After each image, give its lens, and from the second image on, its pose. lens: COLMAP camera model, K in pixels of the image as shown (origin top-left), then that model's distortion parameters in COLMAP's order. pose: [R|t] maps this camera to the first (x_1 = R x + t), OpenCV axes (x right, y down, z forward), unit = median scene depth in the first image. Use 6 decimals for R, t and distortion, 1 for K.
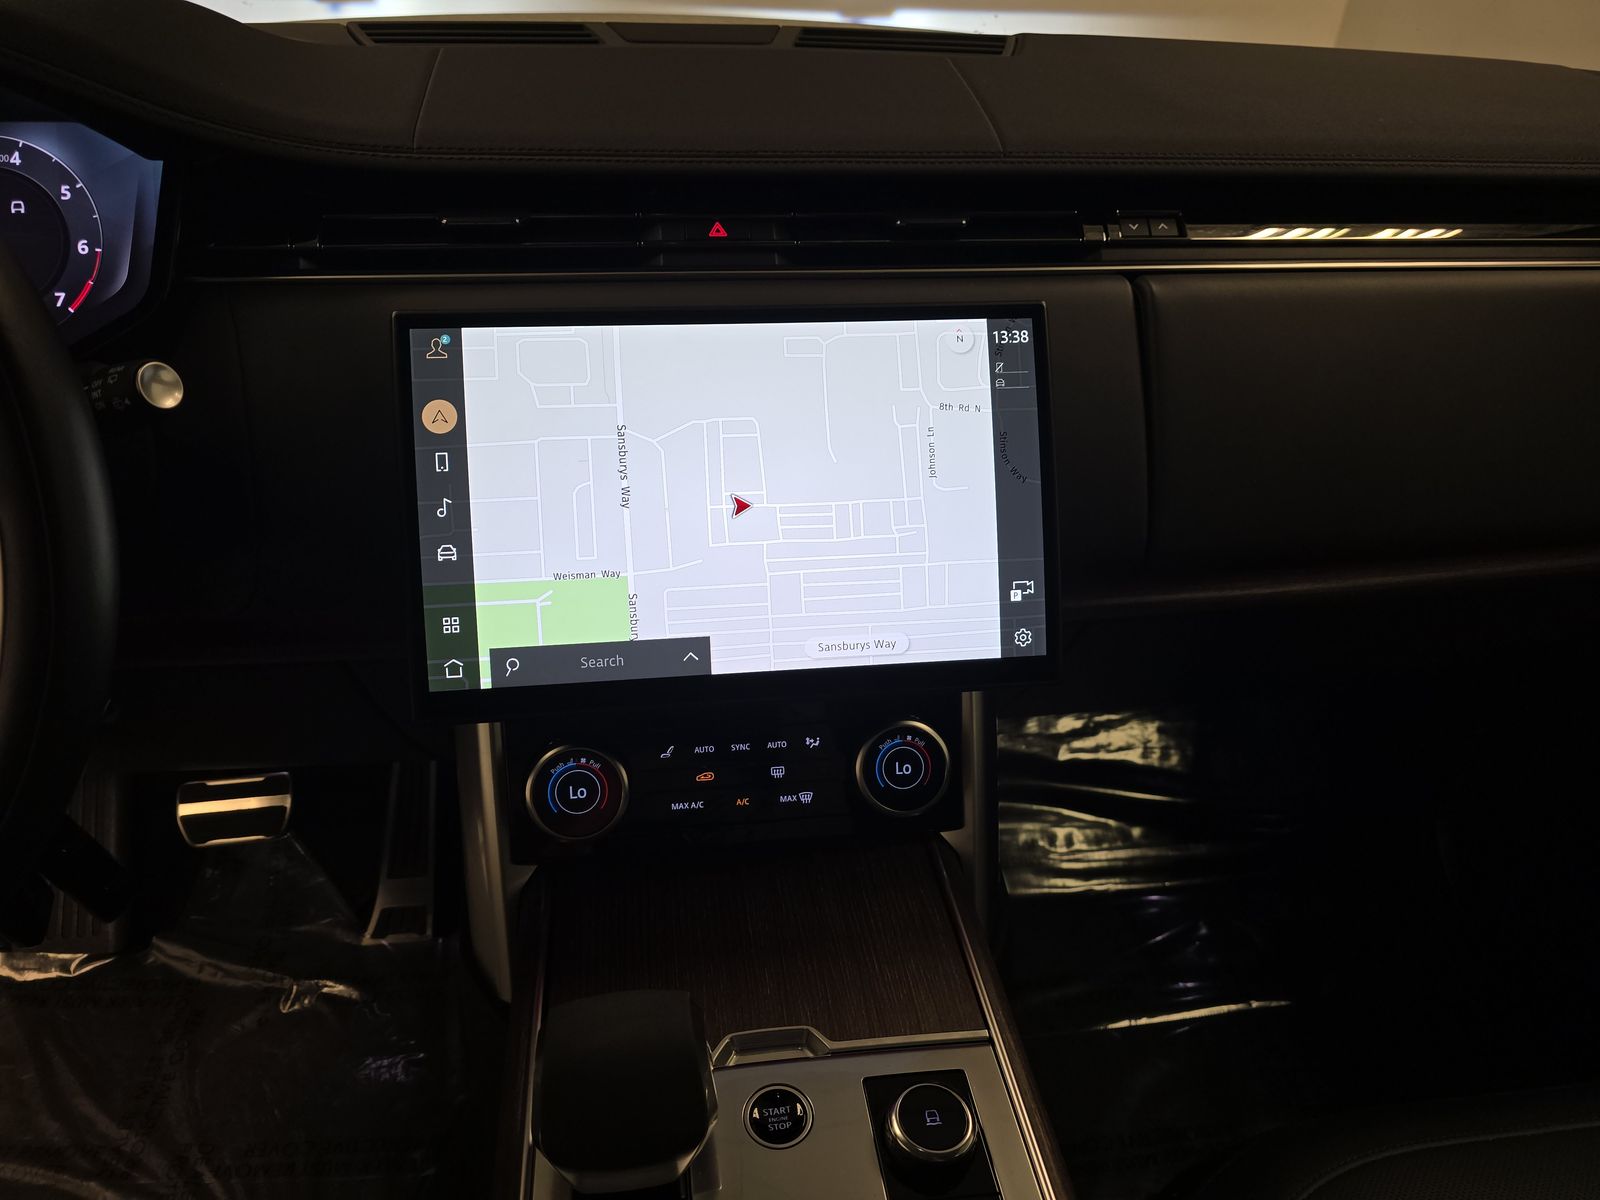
lens RADIAL K [[1092.0, 0, 798.6], [0, 1092.0, 595.5], [0, 0, 1]] dist [0.001246, -0.008372]
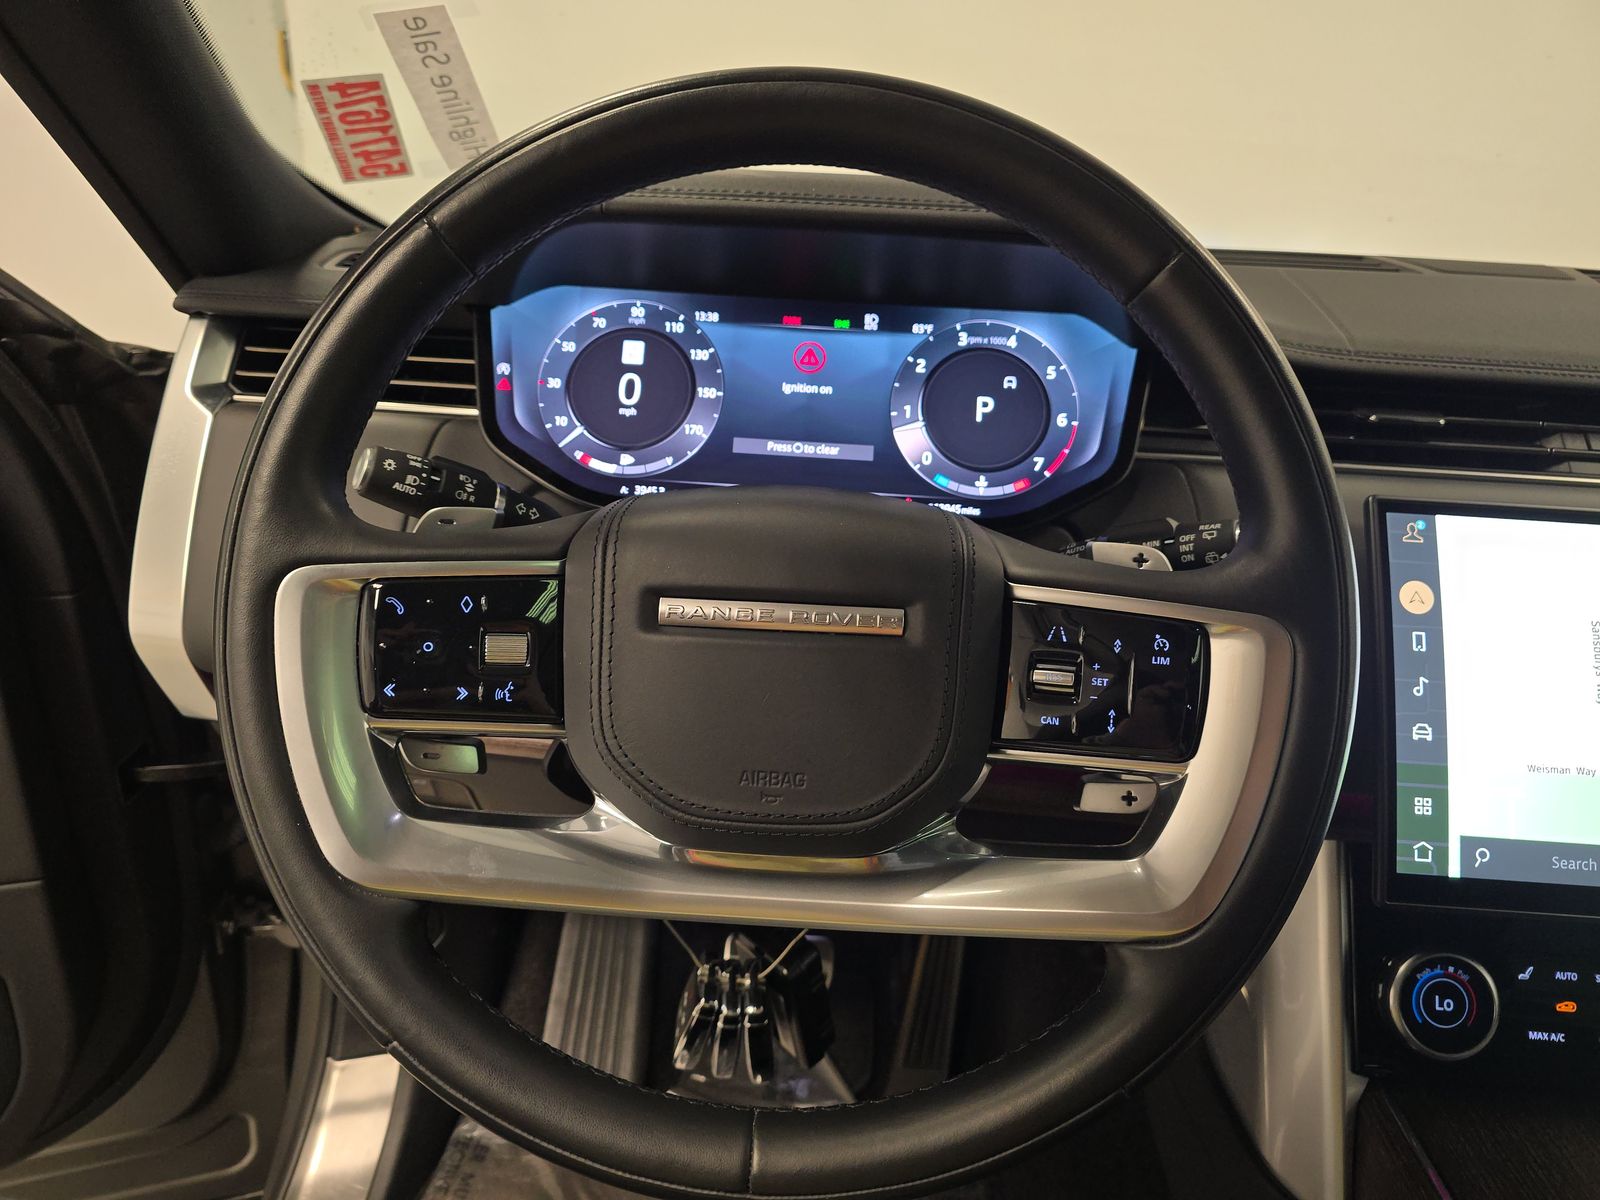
lens RADIAL K [[1092.0, 0, 799.1], [0, 1092.0, 600.3], [0, 0, 1]] dist [0.001246, -0.008372]
pose [[0.979849, 0.083803, -0.181311, -0.702590], [-0.117408, 0.976005, -0.183383, 0.091812], [0.161593, 0.200975, 0.966176, -0.072772]]
